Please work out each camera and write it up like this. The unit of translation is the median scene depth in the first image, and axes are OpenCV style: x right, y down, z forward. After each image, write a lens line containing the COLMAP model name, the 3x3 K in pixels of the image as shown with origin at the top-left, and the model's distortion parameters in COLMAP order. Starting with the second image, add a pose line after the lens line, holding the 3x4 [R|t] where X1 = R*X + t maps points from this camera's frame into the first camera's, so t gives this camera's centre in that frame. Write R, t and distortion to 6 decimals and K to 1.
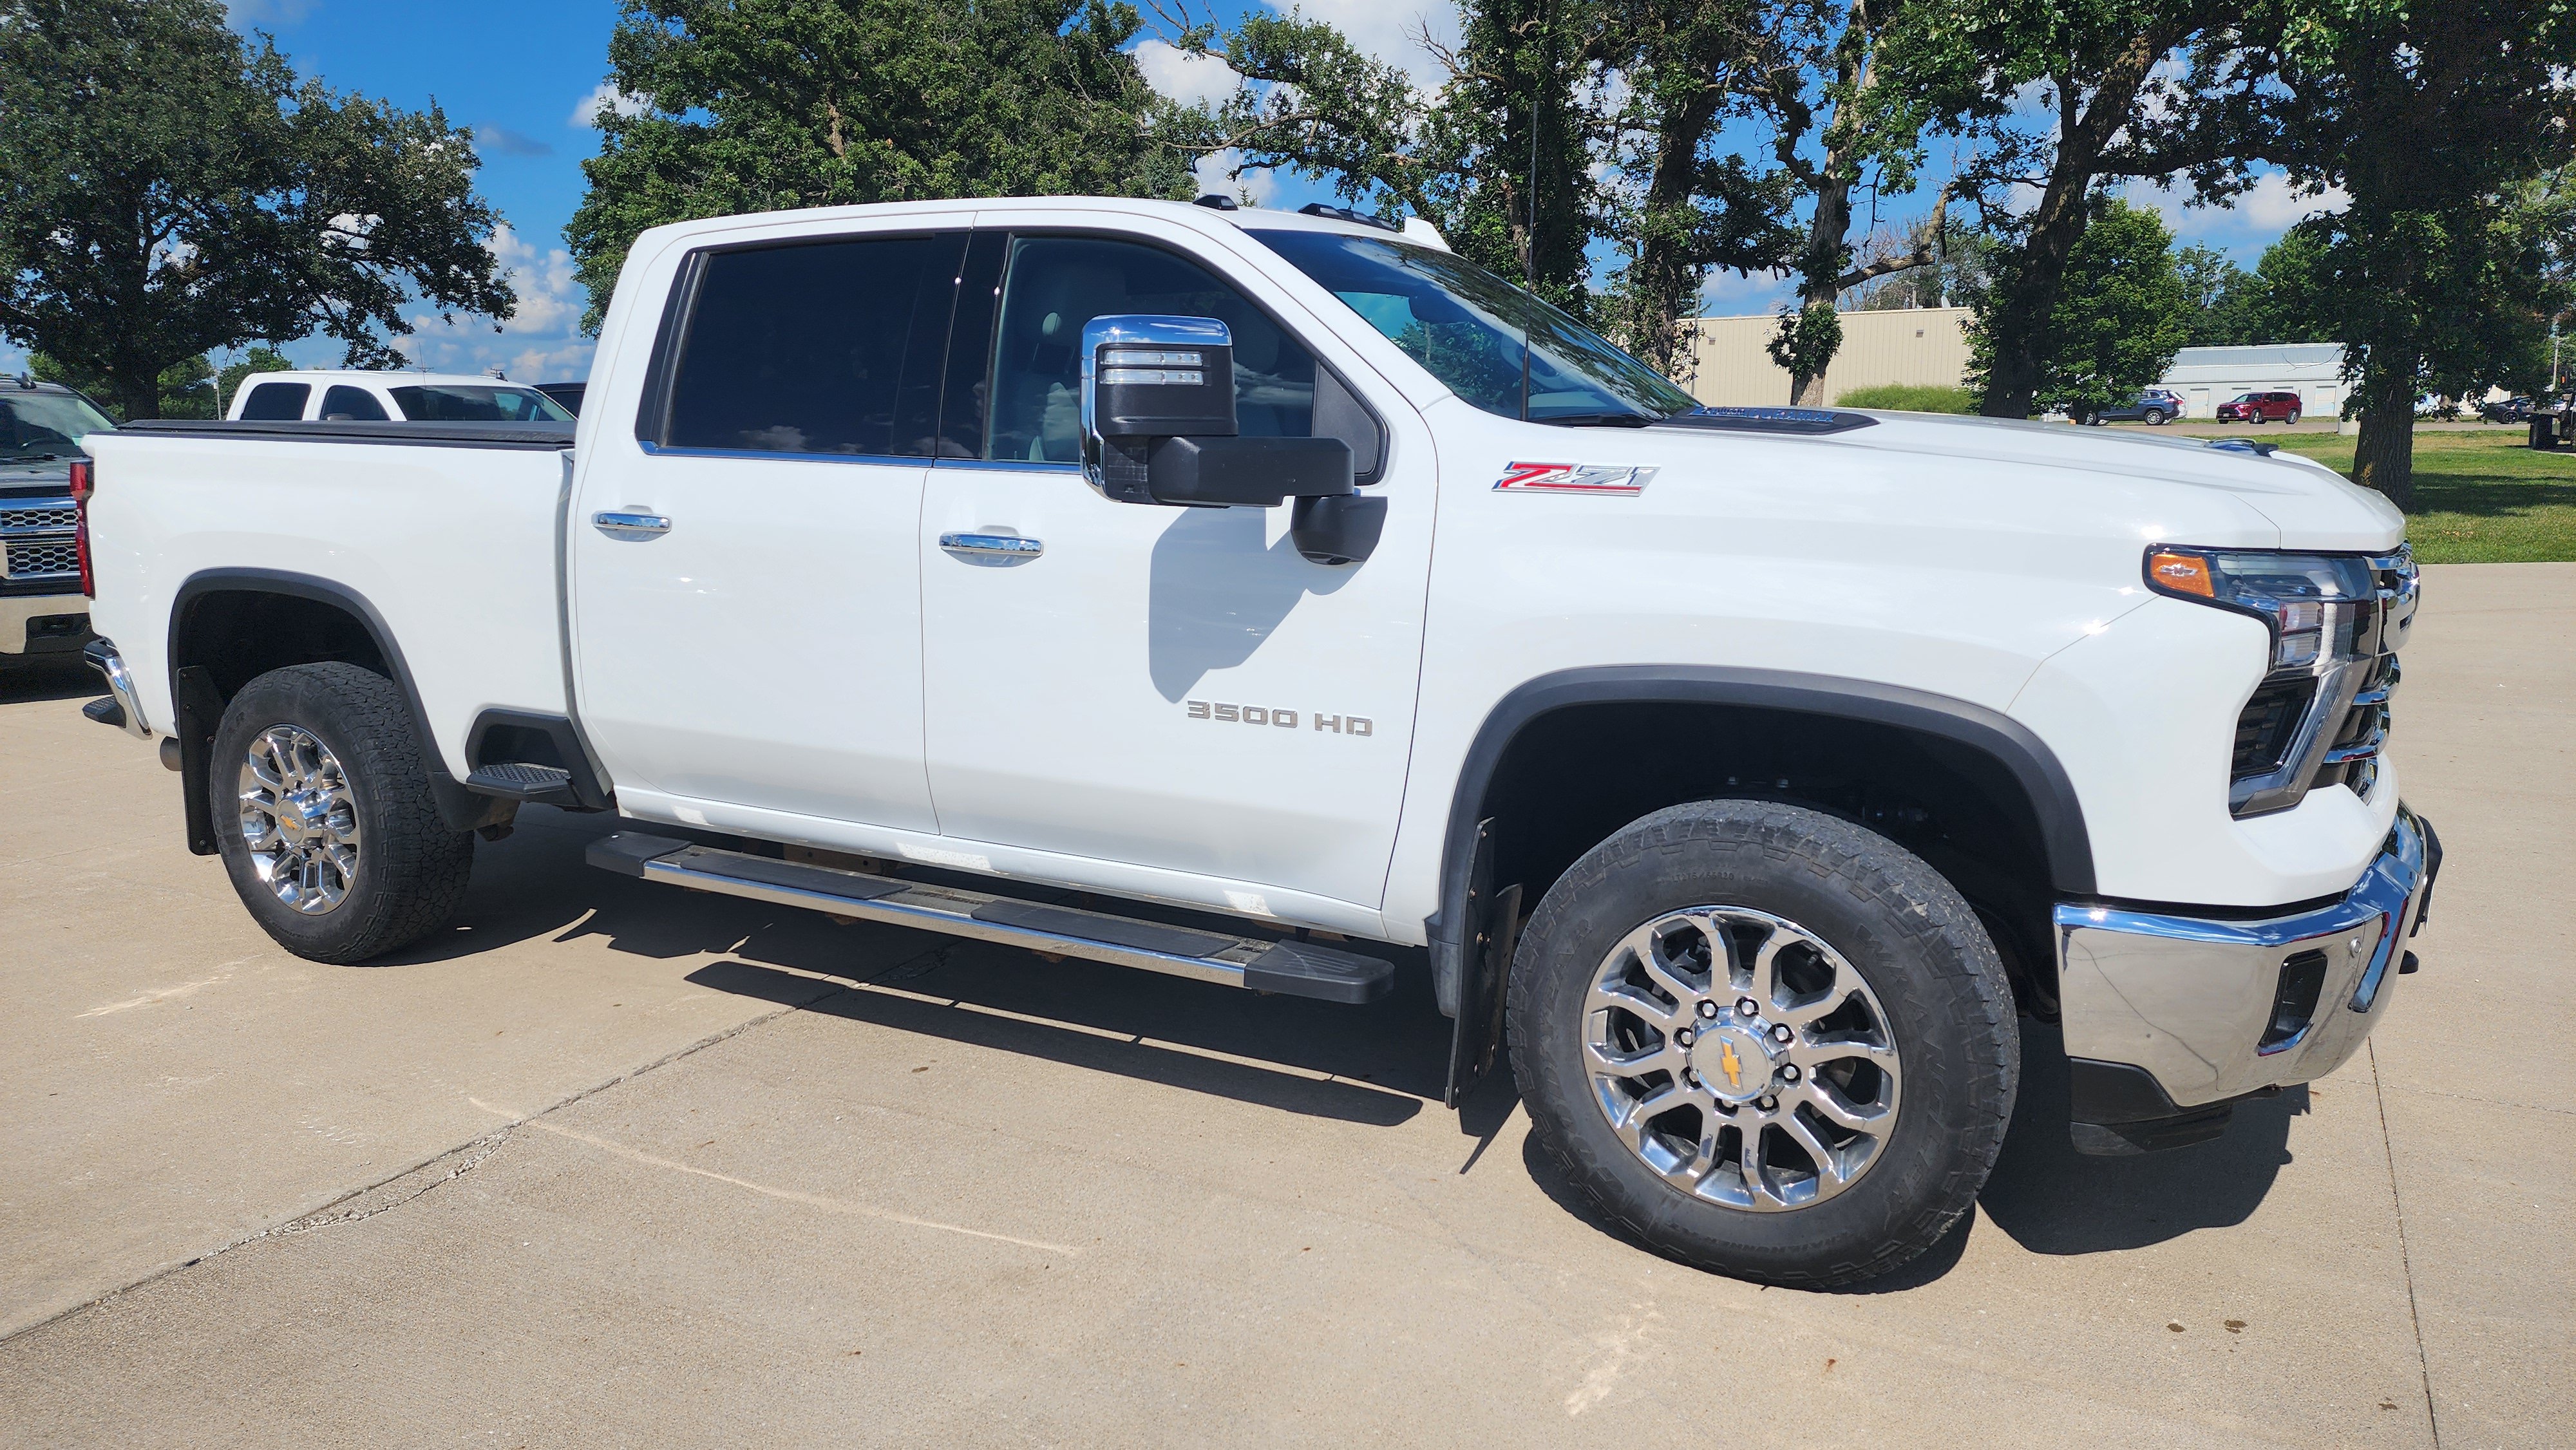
lens RADIAL K [[1765.7, 0, 1294.0], [0, 1765.7, 685.4], [0, 0, 1]] dist [0.070757, -0.074998]
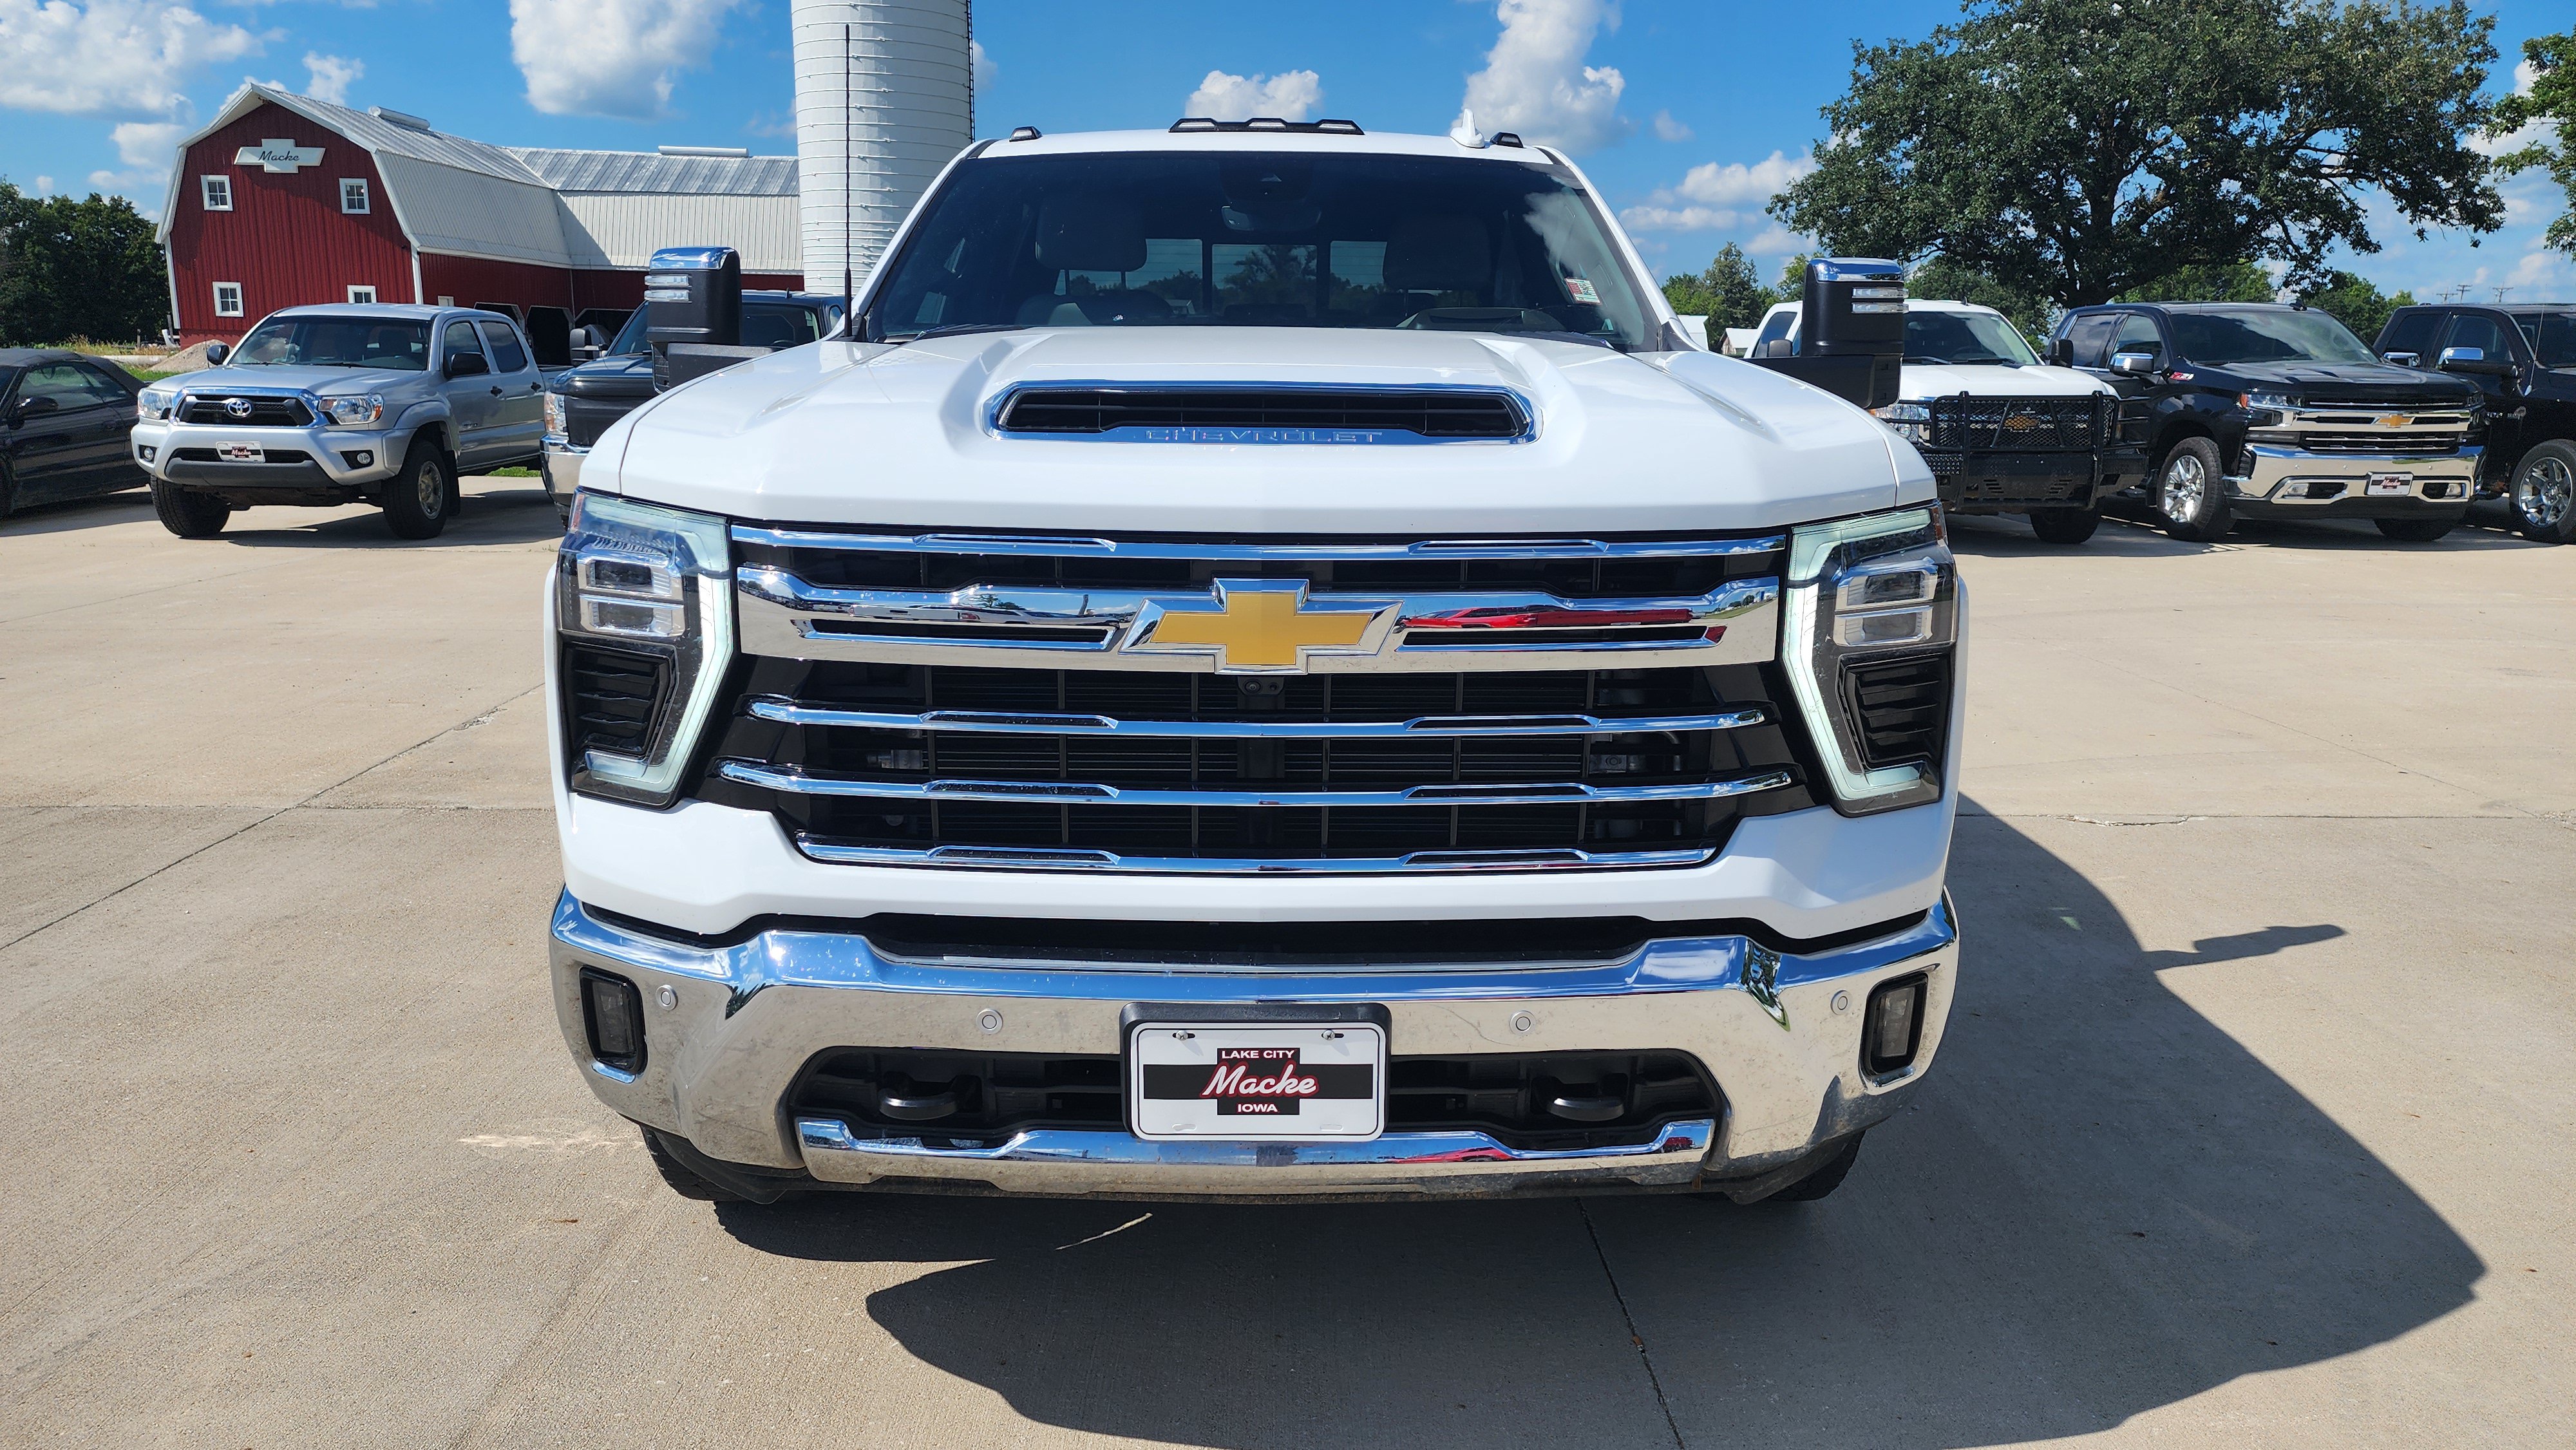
lens RADIAL K [[1736.8, 0, 1309.7], [0, 1736.8, 727.7], [0, 0, 1]] dist [0.040421, -0.002582]
pose [[0.480016, 0.199056, -0.854378, 0.345812], [-0.141710, 0.978720, 0.148408, -0.033525], [0.865738, 0.049836, 0.498010, 0.215899]]
